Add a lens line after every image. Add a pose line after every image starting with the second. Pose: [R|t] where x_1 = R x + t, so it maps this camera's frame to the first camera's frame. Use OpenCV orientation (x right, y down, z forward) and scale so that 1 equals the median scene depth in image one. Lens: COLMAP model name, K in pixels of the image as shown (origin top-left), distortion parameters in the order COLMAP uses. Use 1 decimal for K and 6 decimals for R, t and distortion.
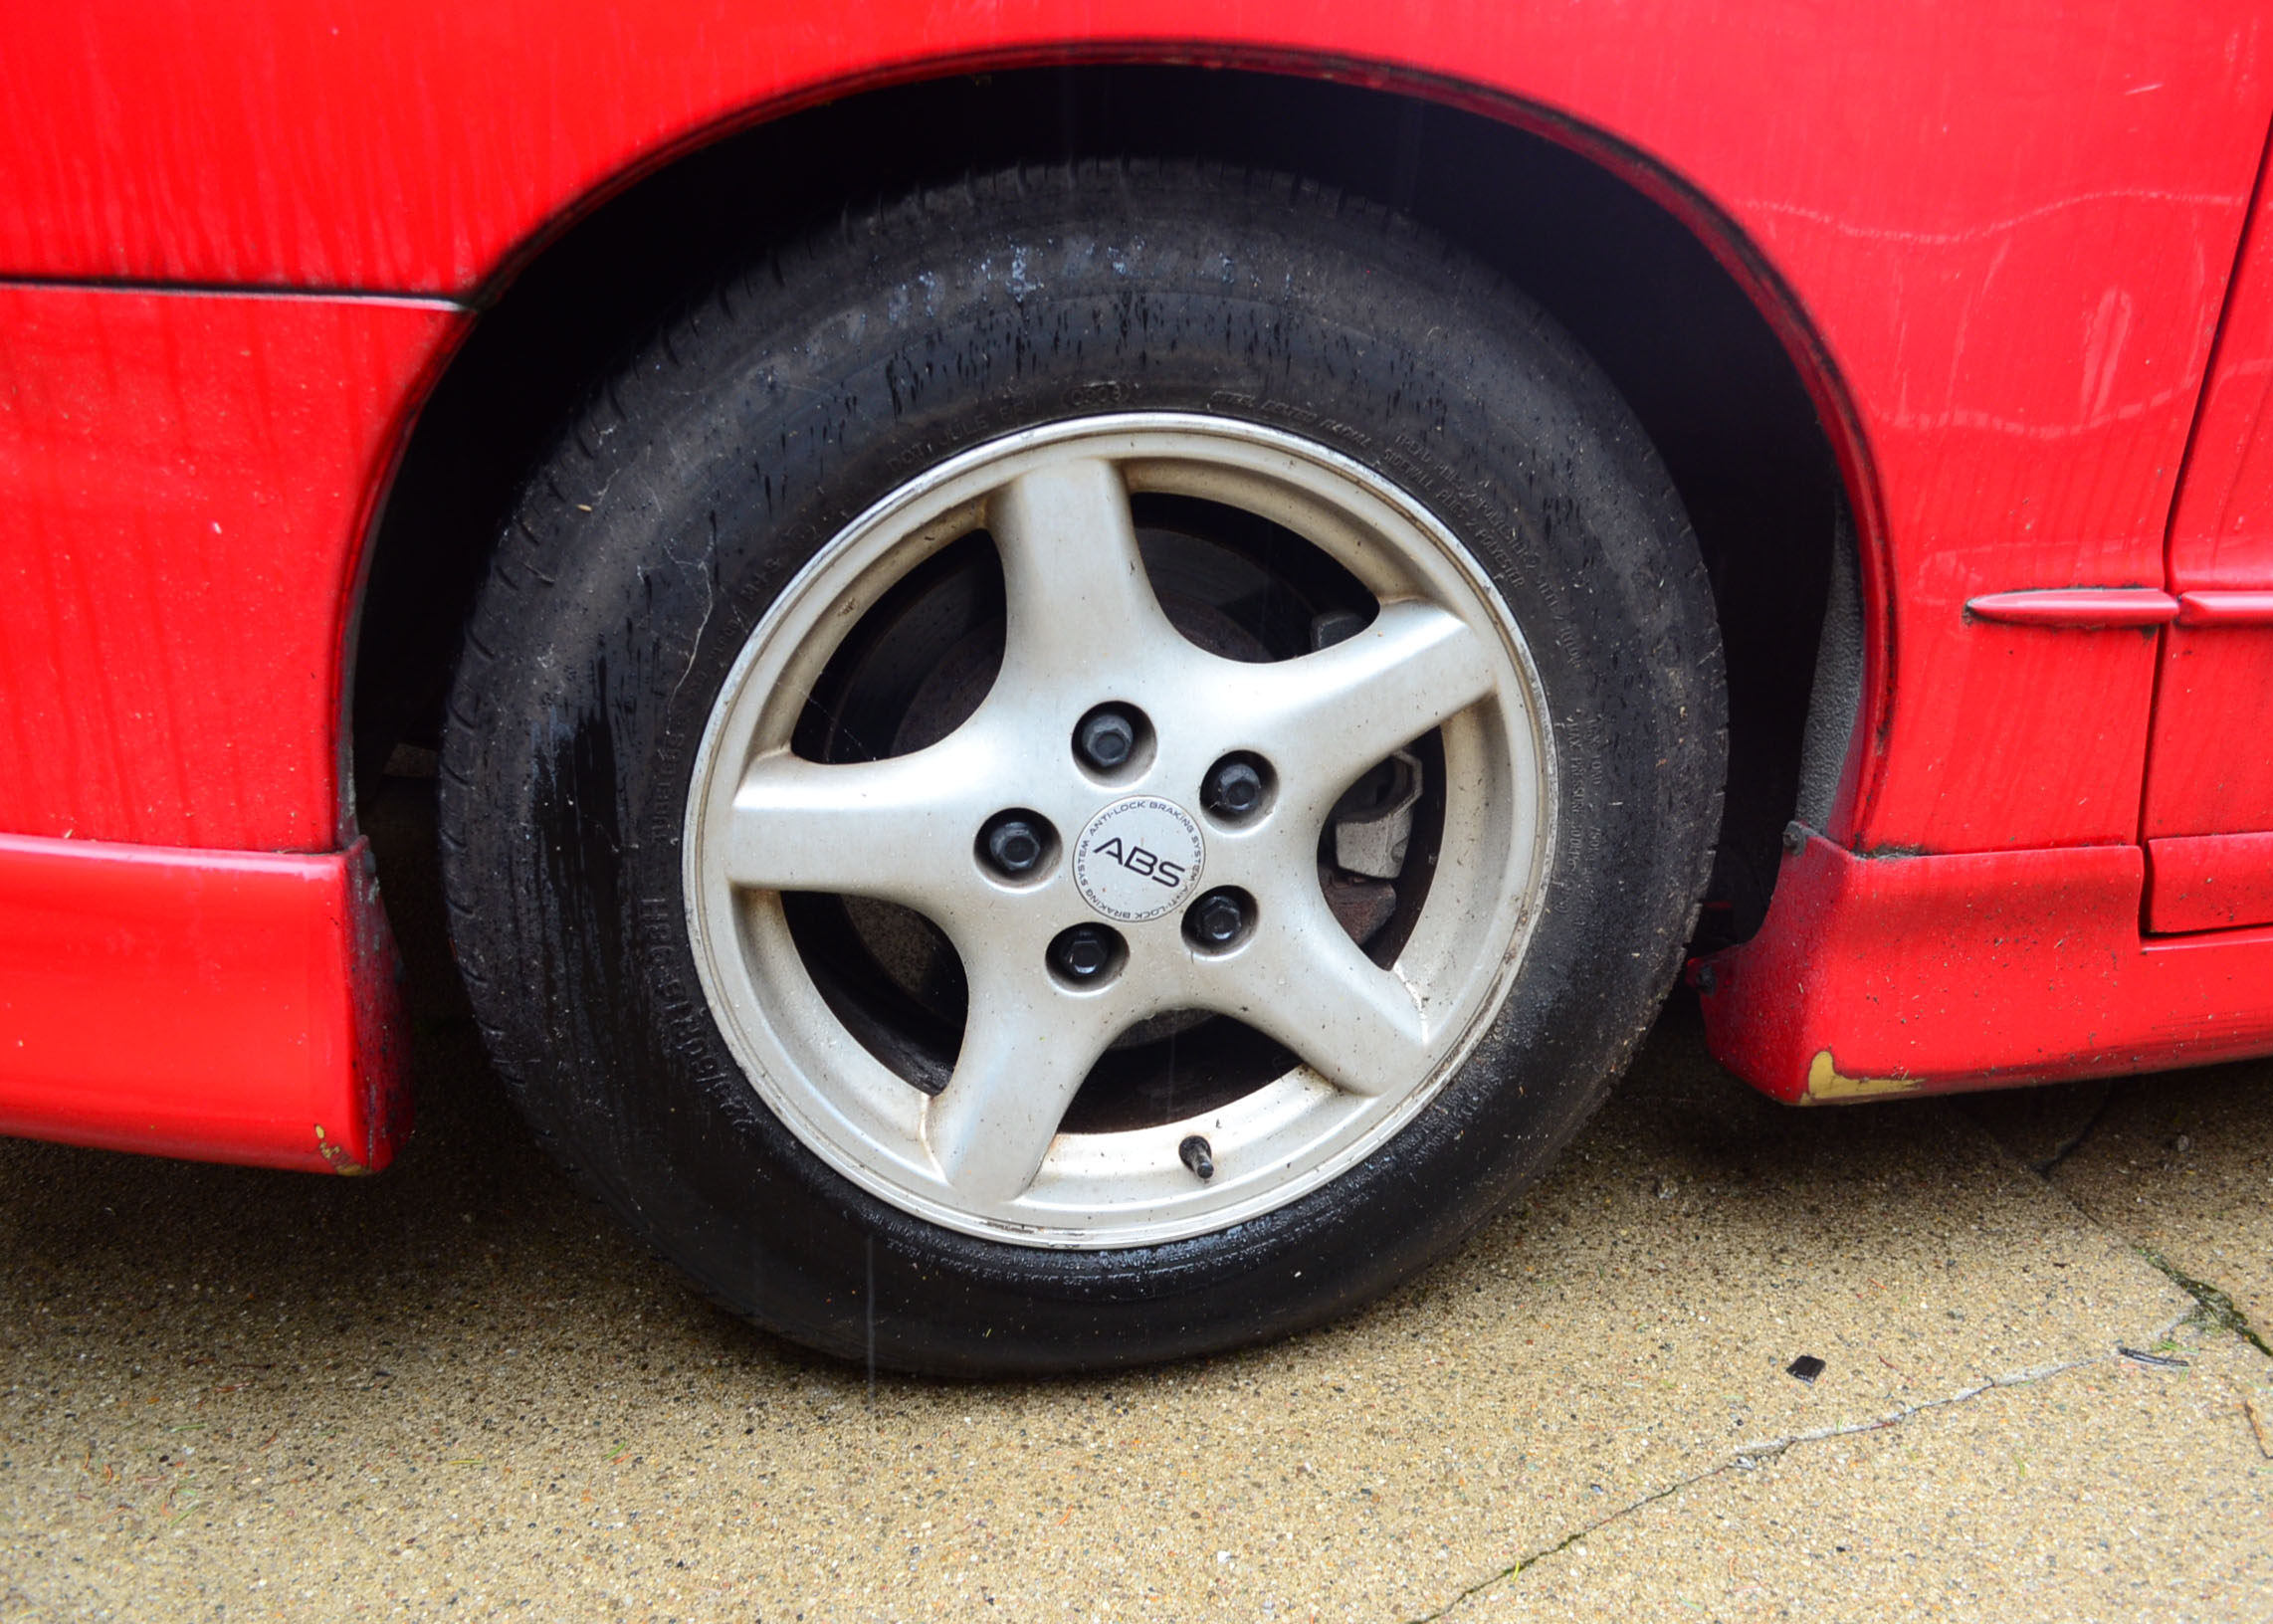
lens RADIAL K [[1900.8, 0, 1119.2], [0, 1900.8, 793.6], [0, 0, 1]] dist [-0.017539, 0.011148]
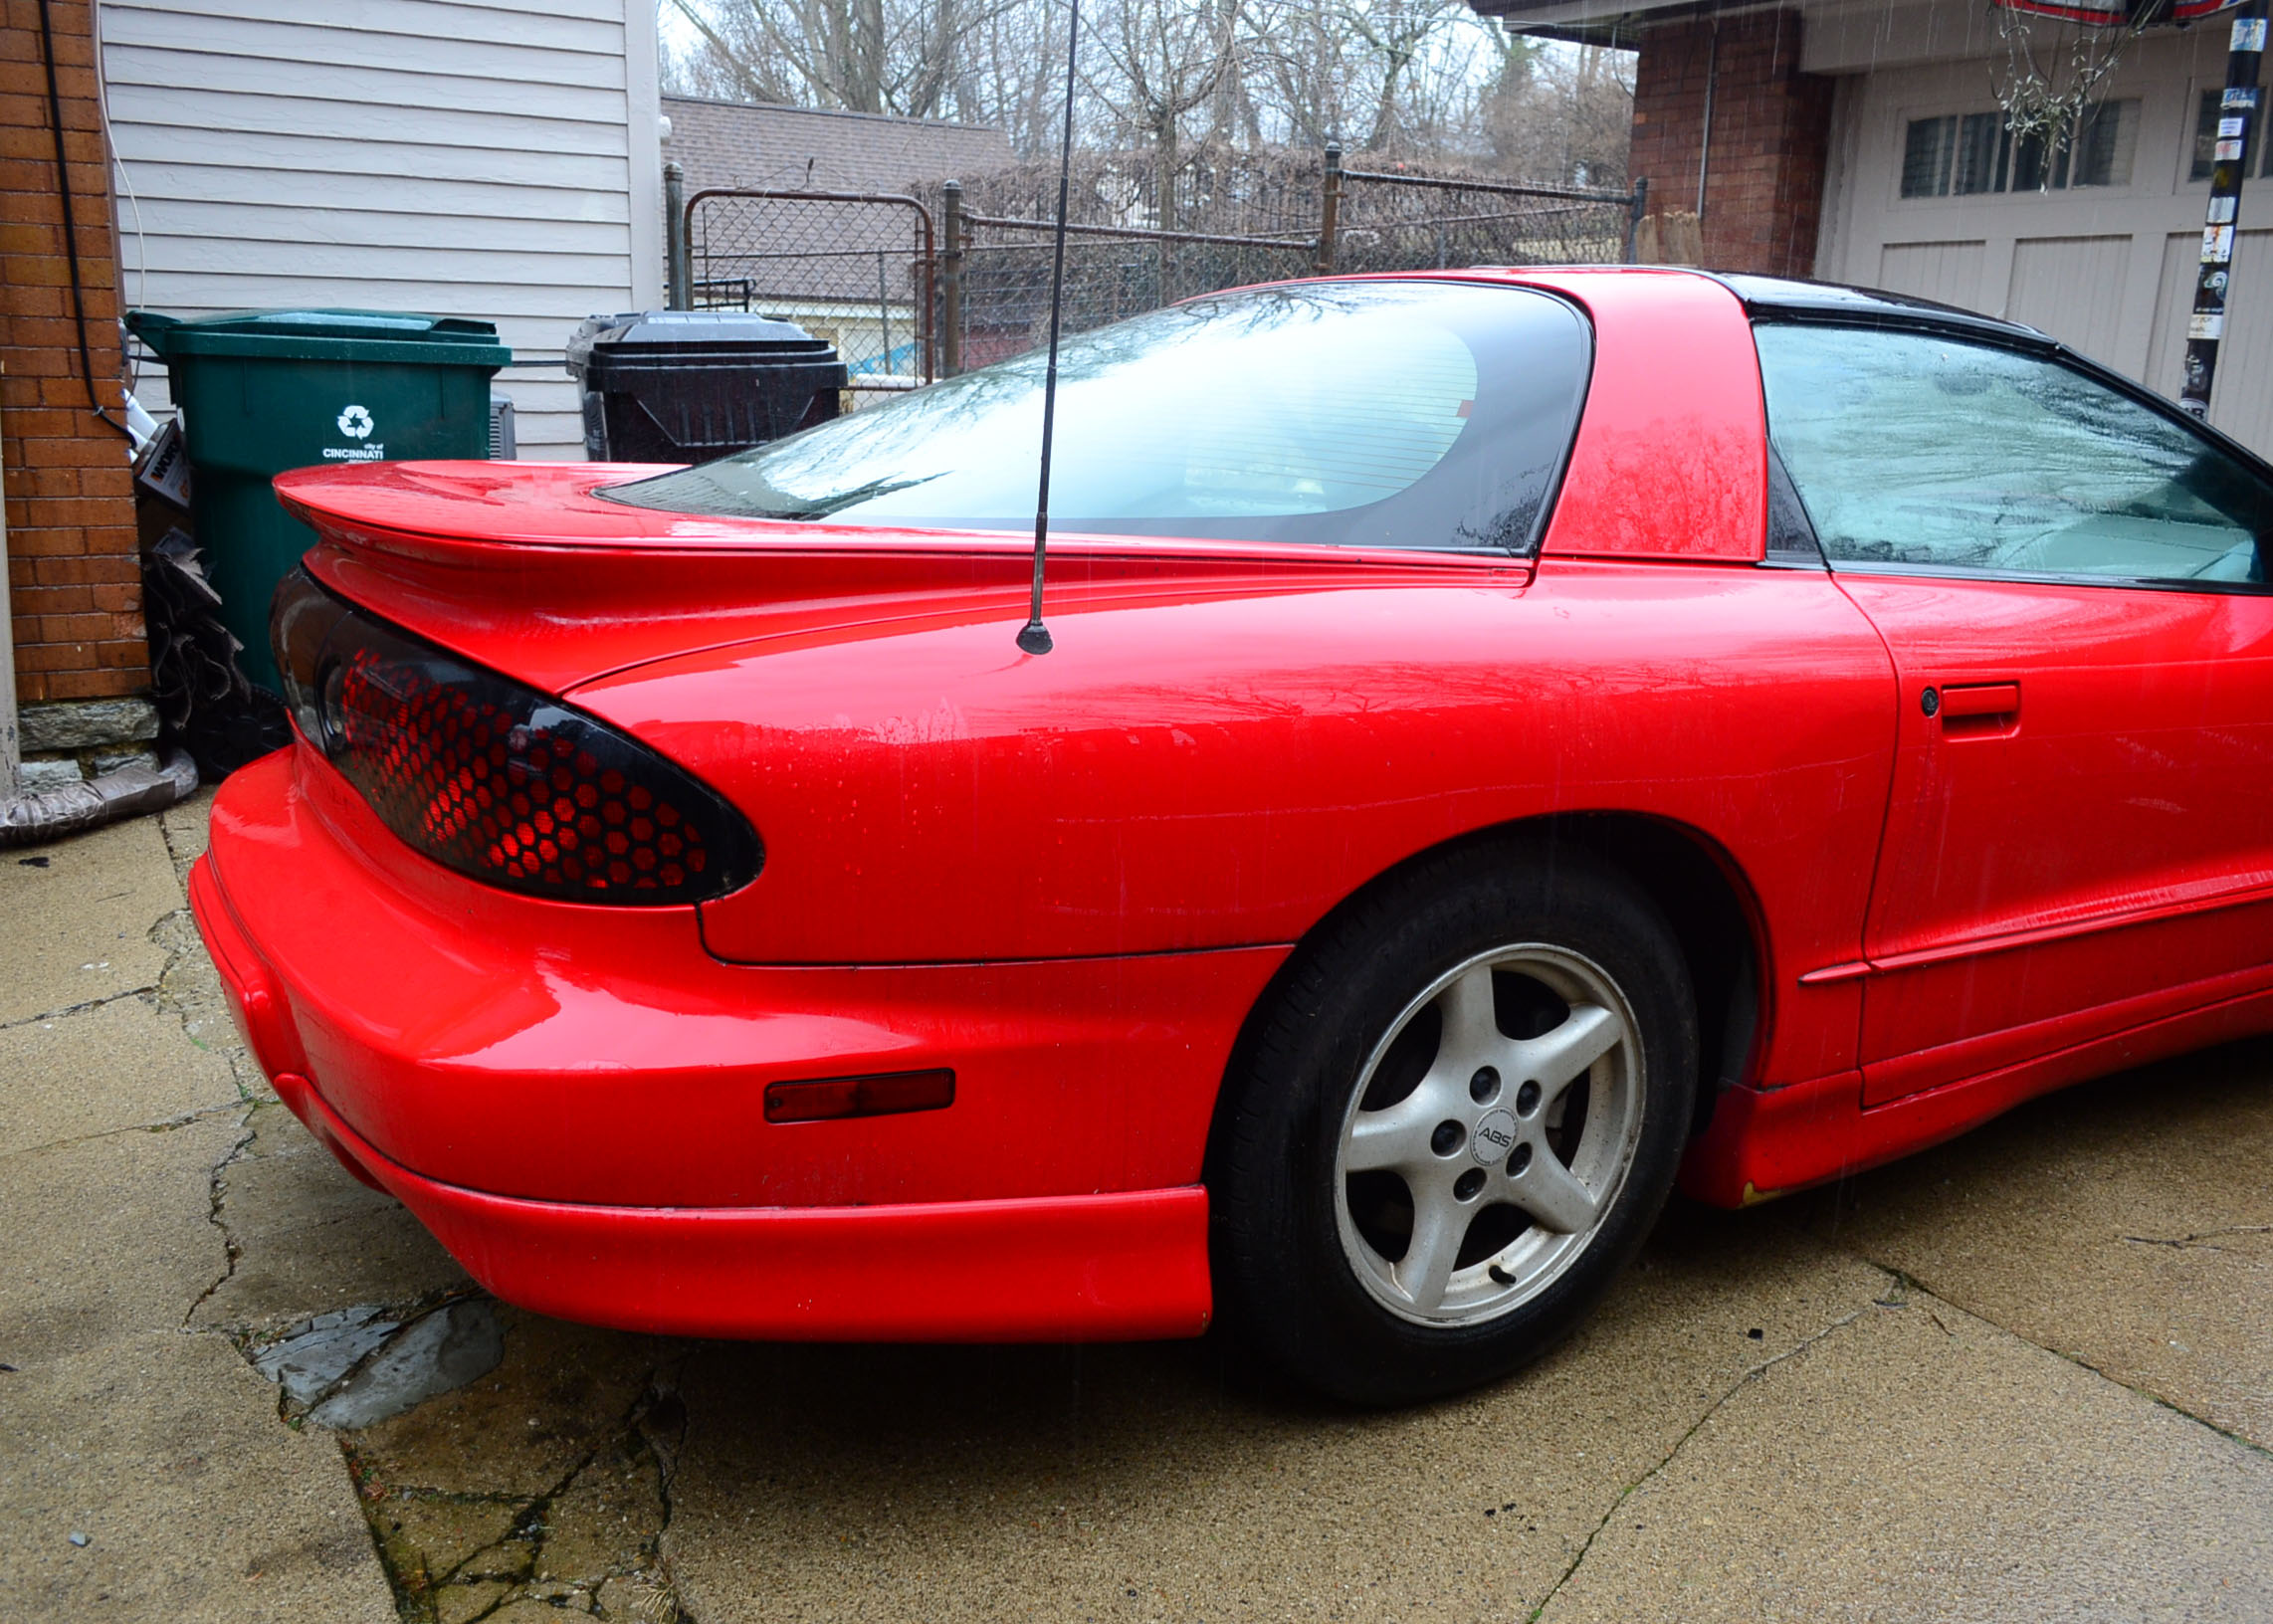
lens RADIAL K [[1900.8, 0, 1132.1], [0, 1900.8, 811.2], [0, 0, 1]] dist [-0.017539, 0.011148]
pose [[0.950766, -0.079686, 0.299491, -1.143590], [0.109998, 0.990228, -0.085730, -0.219831], [-0.289733, 0.114453, 0.950240, -1.131554]]
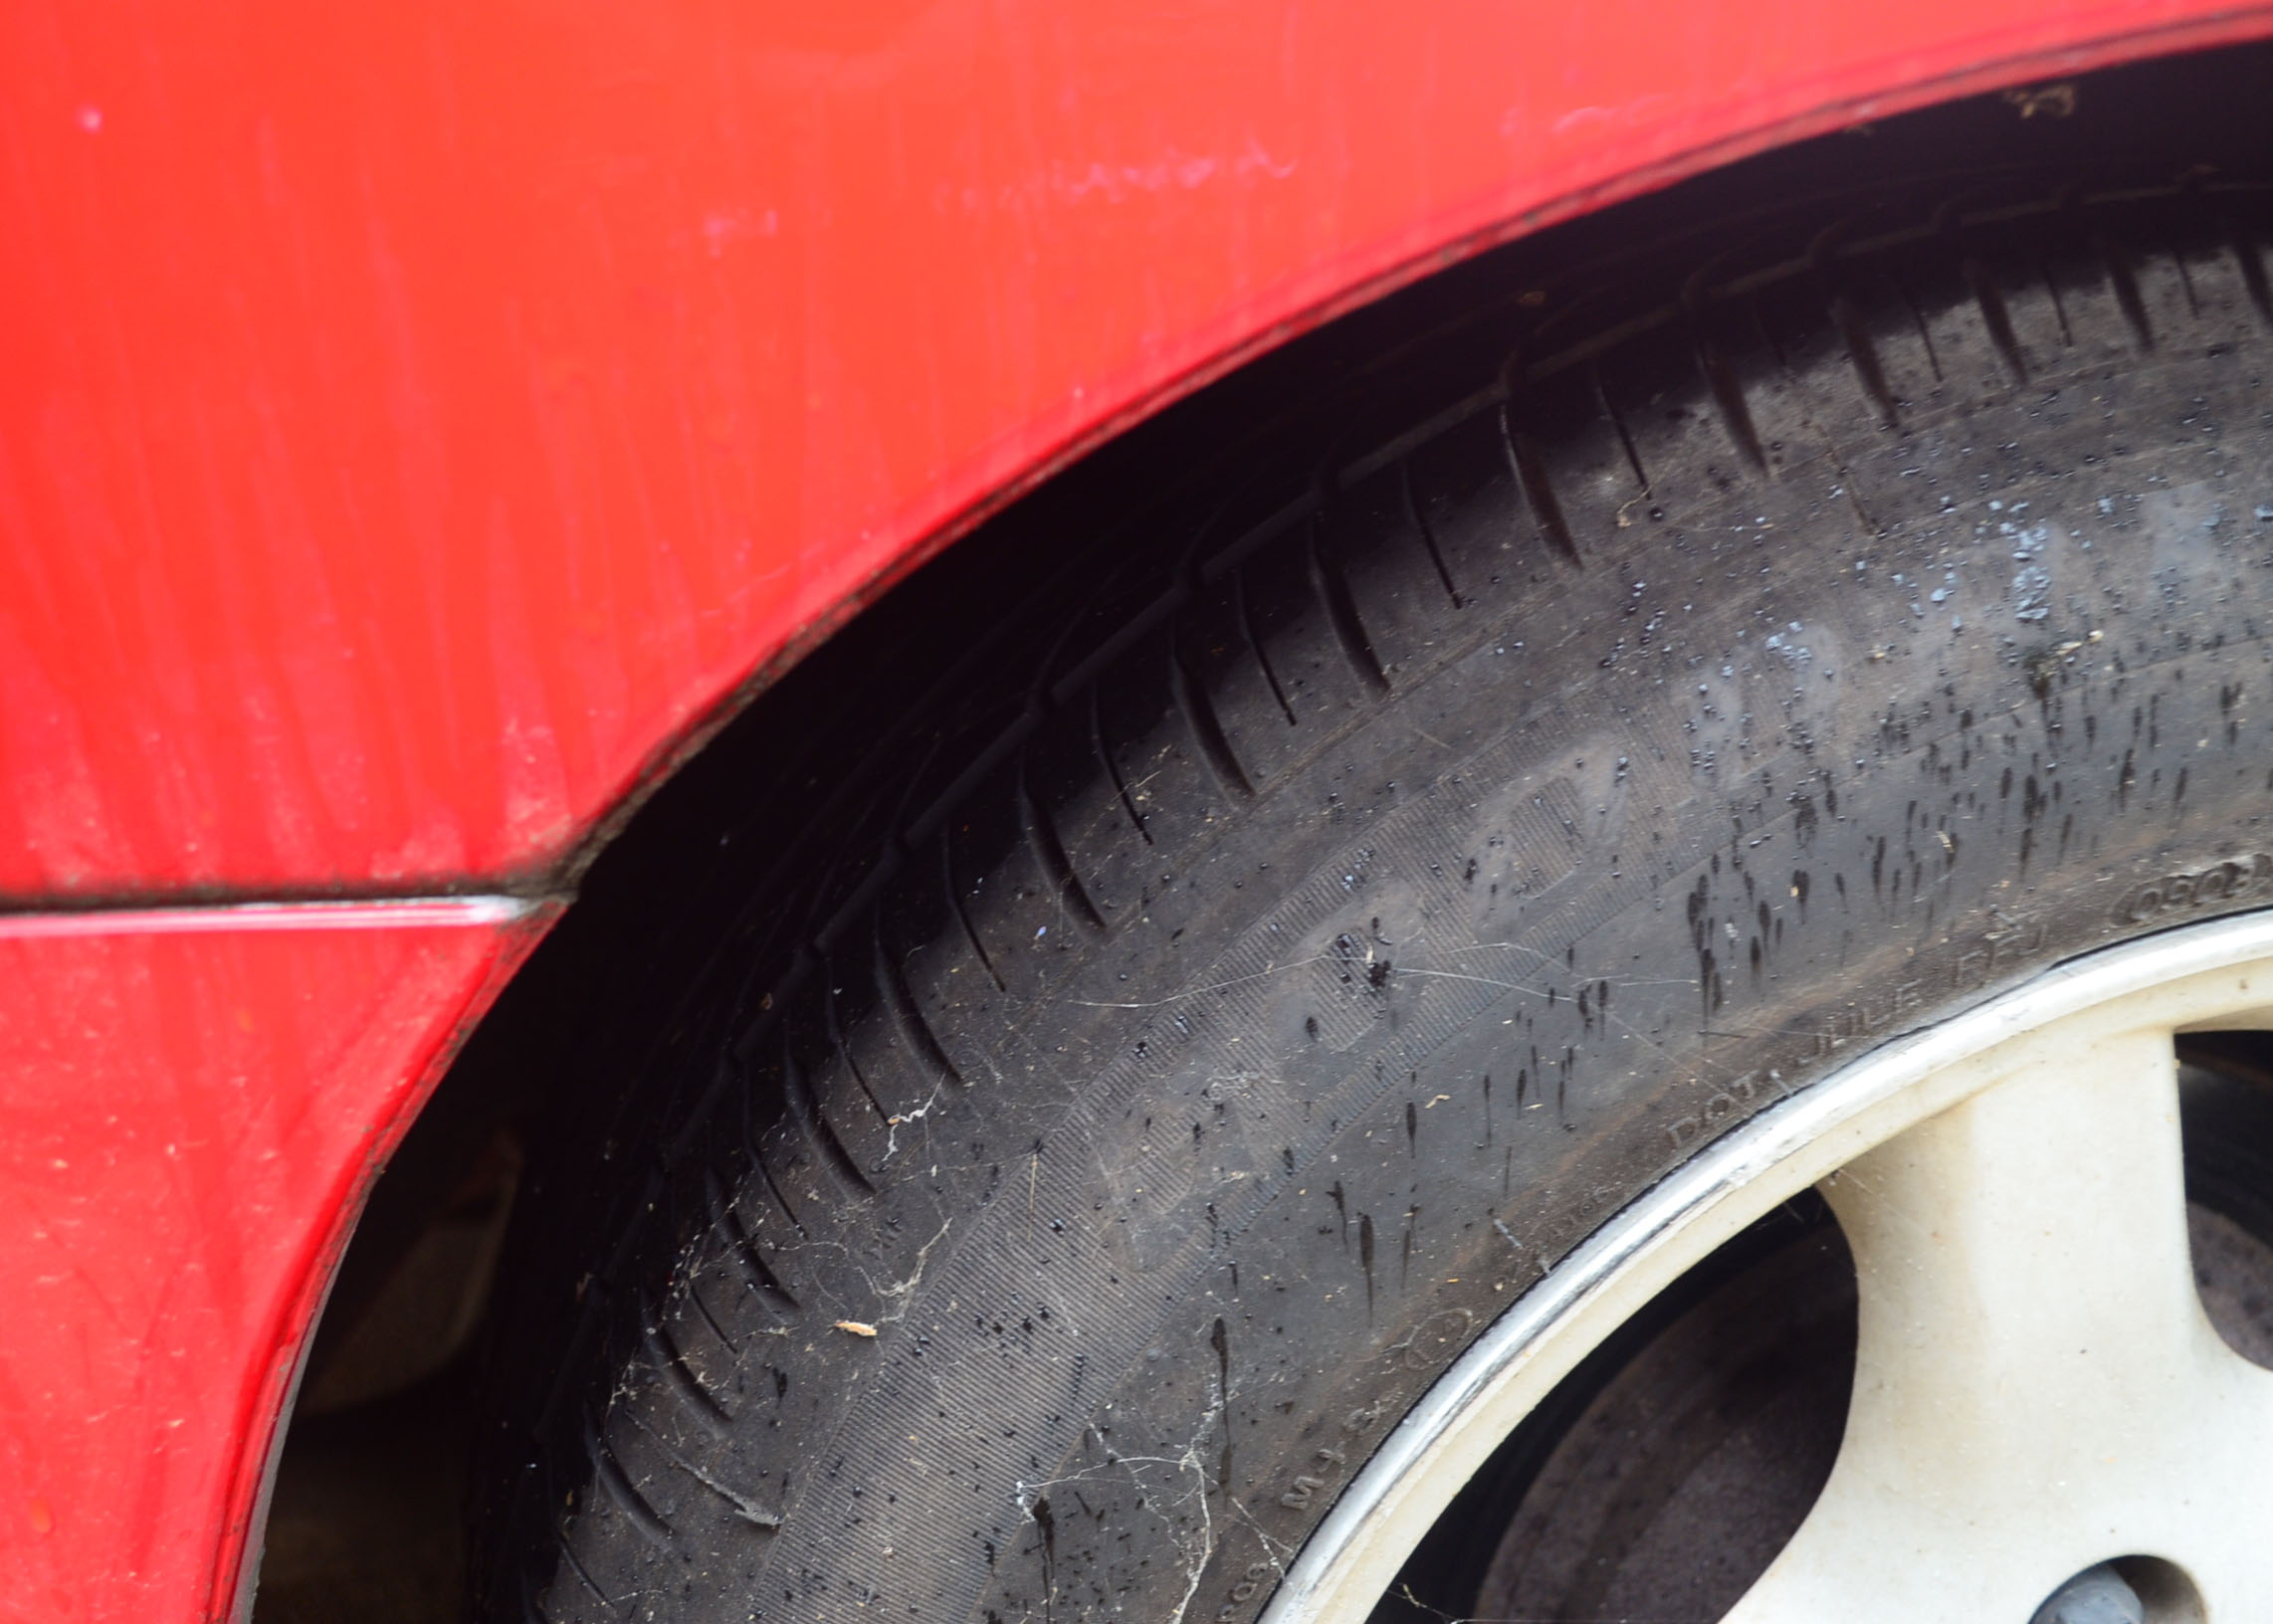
lens RADIAL K [[2566.1, 0, 1154.1], [0, 2566.1, 828.8], [0, 0, 1]] dist [-0.022190, 0.000000]
pose [[0.997852, -0.064817, -0.009524, -0.212951], [0.064751, 0.997876, -0.007141, -0.235795], [0.009967, 0.006509, 0.999929, 0.509583]]
